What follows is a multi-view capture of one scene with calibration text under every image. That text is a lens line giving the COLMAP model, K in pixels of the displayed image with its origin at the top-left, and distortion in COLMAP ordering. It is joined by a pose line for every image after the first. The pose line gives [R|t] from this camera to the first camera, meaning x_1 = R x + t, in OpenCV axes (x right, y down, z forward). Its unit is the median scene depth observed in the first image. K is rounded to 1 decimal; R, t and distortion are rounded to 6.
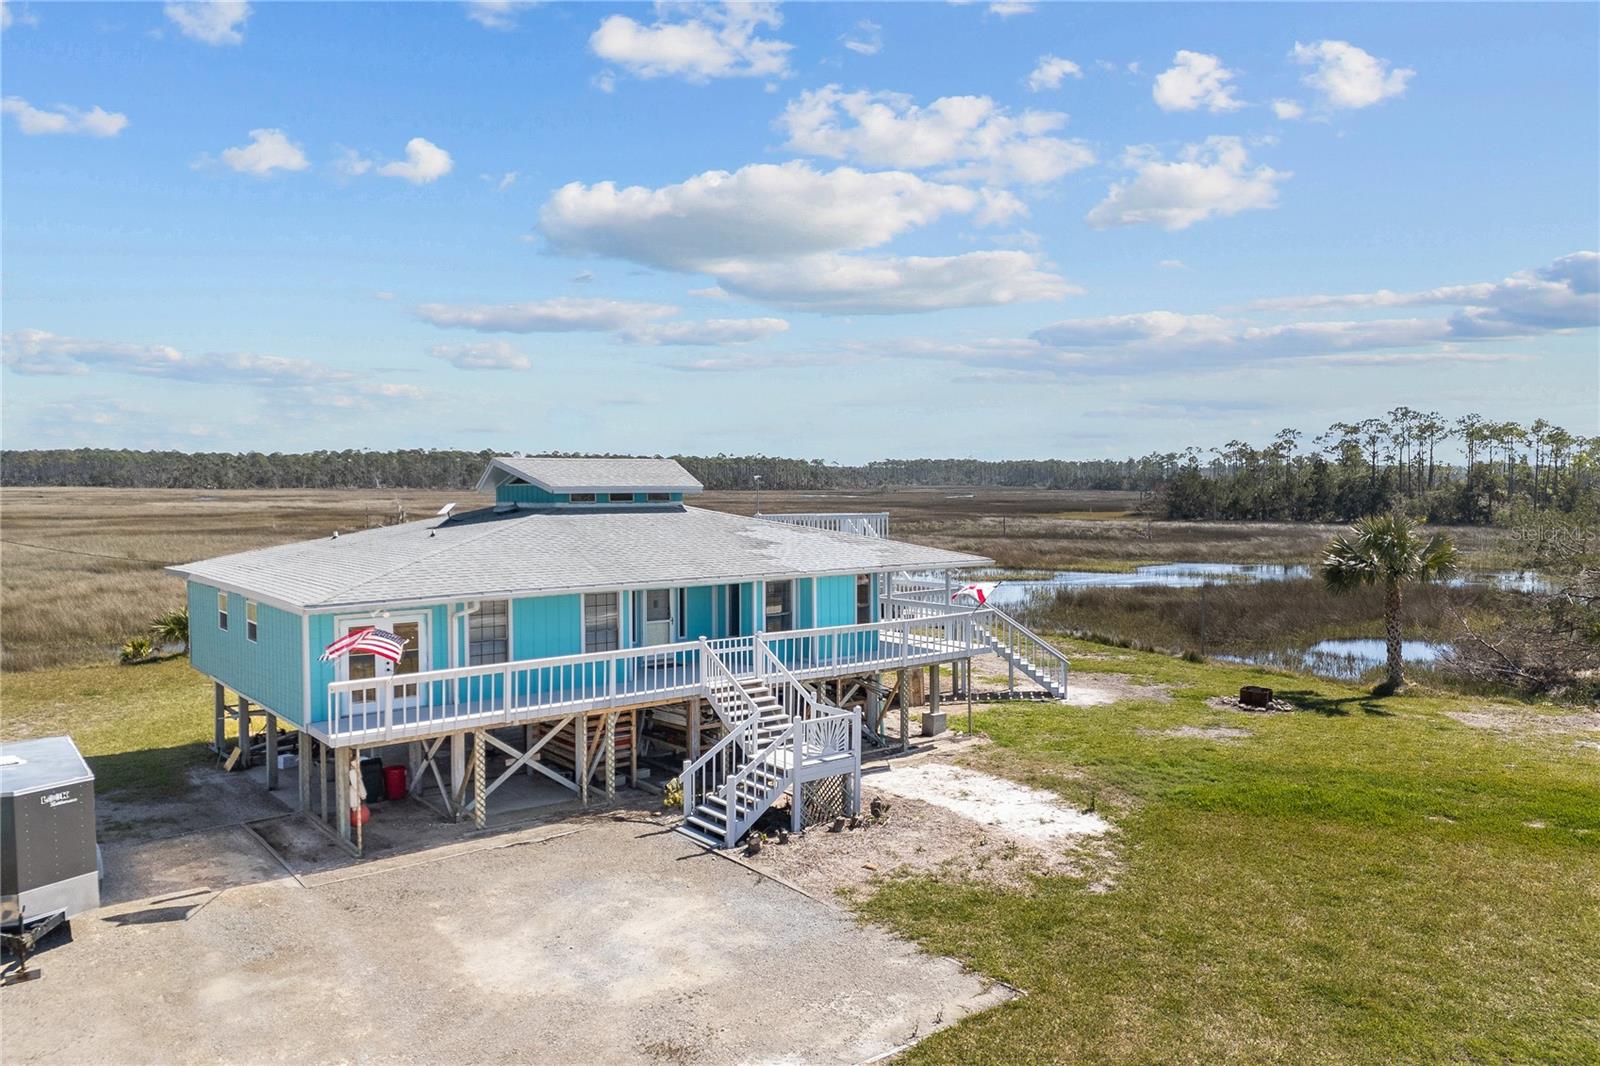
lens RADIAL K [[1201.9, 0, 800.0], [0, 1201.9, 533.0], [0, 0, 1]] dist [0.032571, -0.001084]
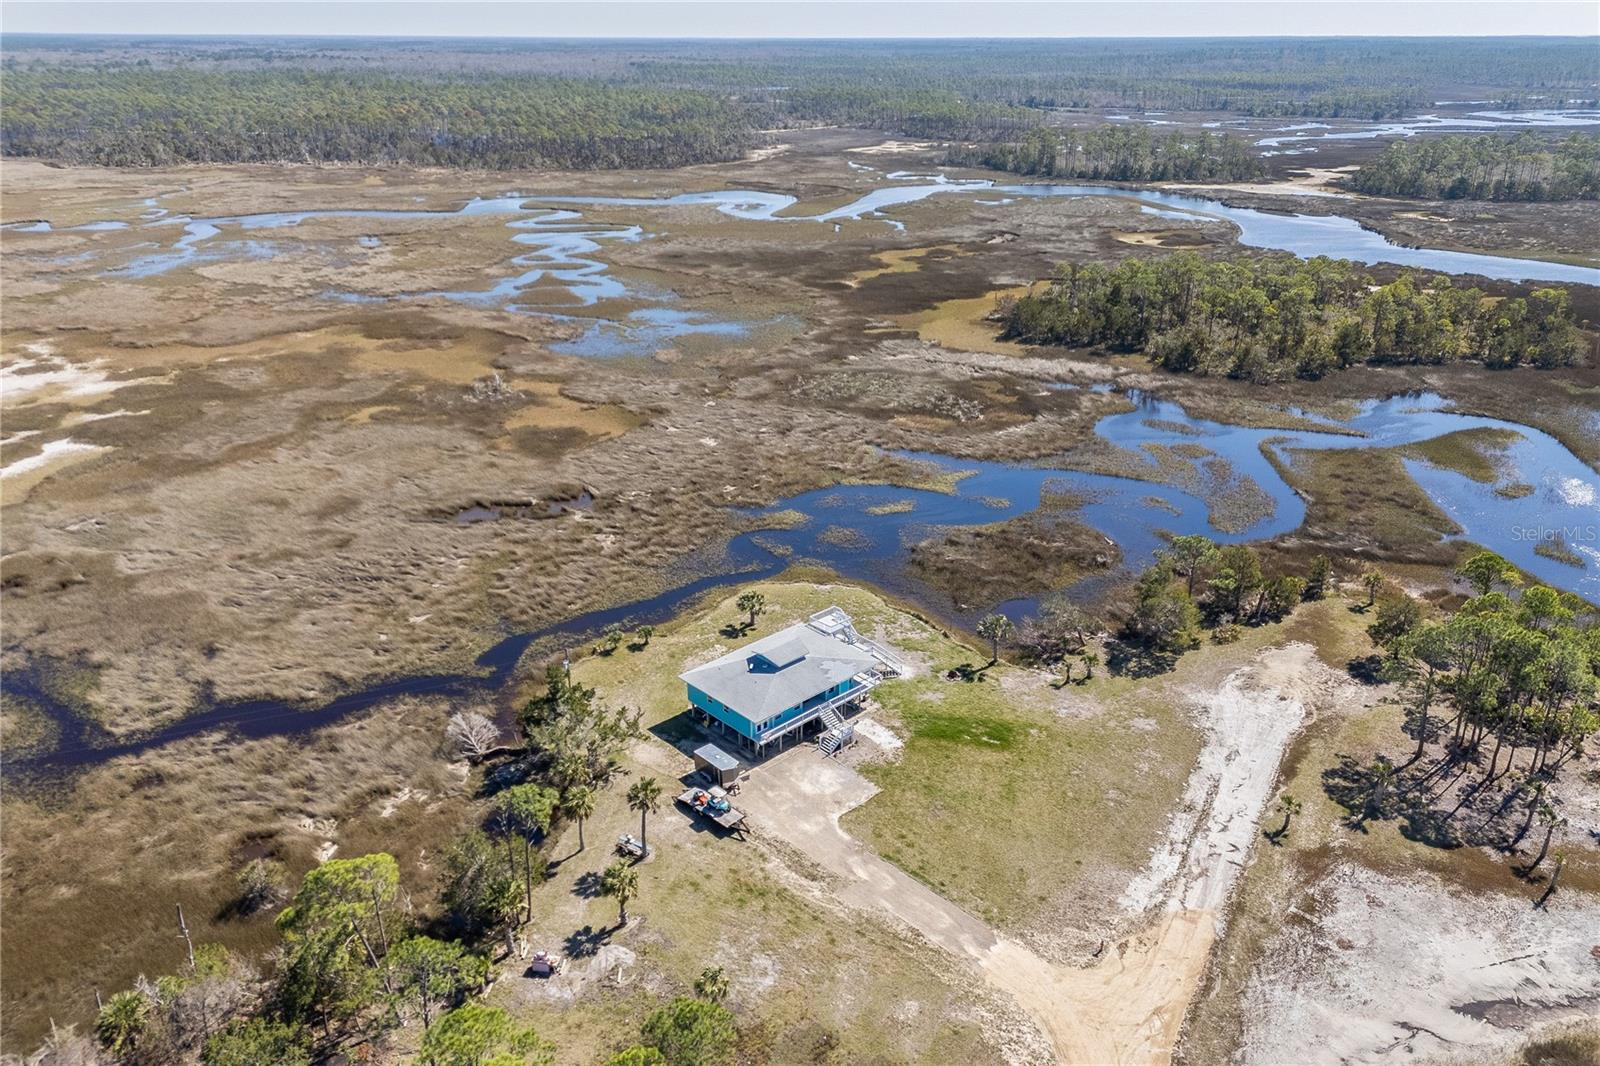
lens RADIAL K [[1201.9, 0, 800.0], [0, 1201.9, 533.0], [0, 0, 1]] dist [0.032571, -0.001084]
pose [[0.996082, -0.039652, 0.079047, -0.549809], [0.010211, 0.939435, 0.342576, -2.369553], [-0.087844, -0.340427, 0.936159, -3.469476]]
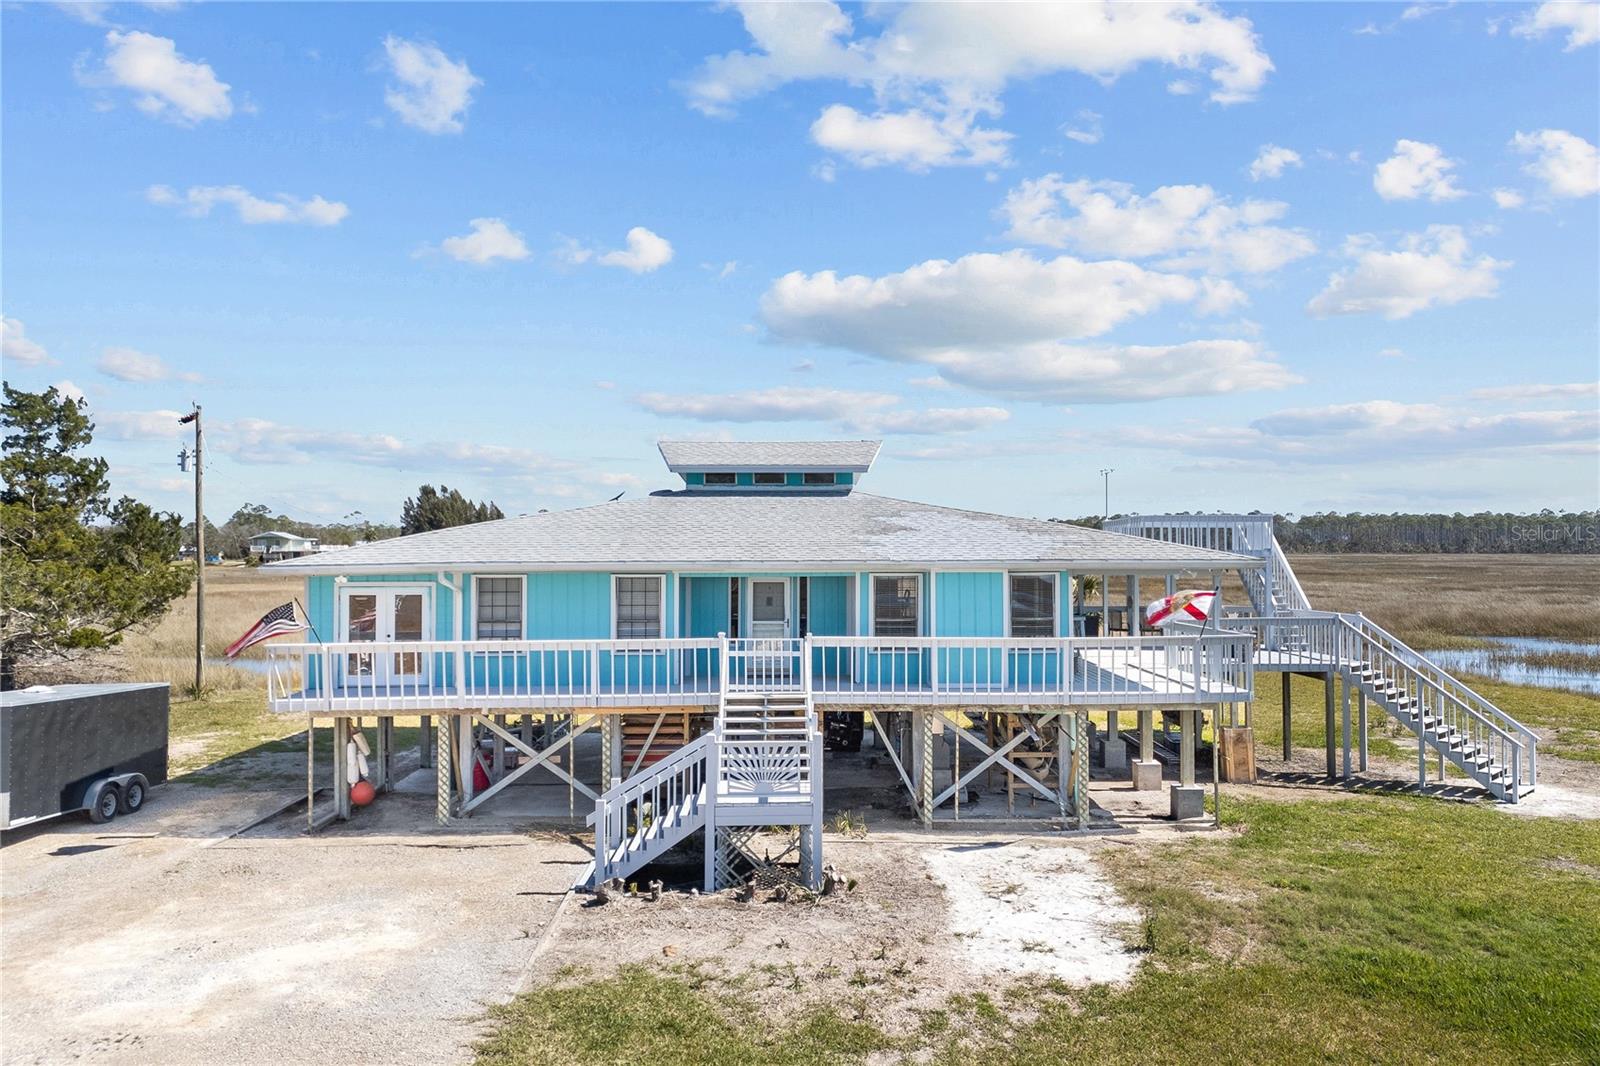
lens RADIAL K [[1201.9, 0, 800.0], [0, 1201.9, 533.0], [0, 0, 1]] dist [0.032571, -0.001084]
pose [[0.807435, -0.003168, -0.589948, 0.447921], [-0.042768, 0.997040, -0.063889, 0.081213], [0.588404, 0.076817, 0.804910, 0.444085]]
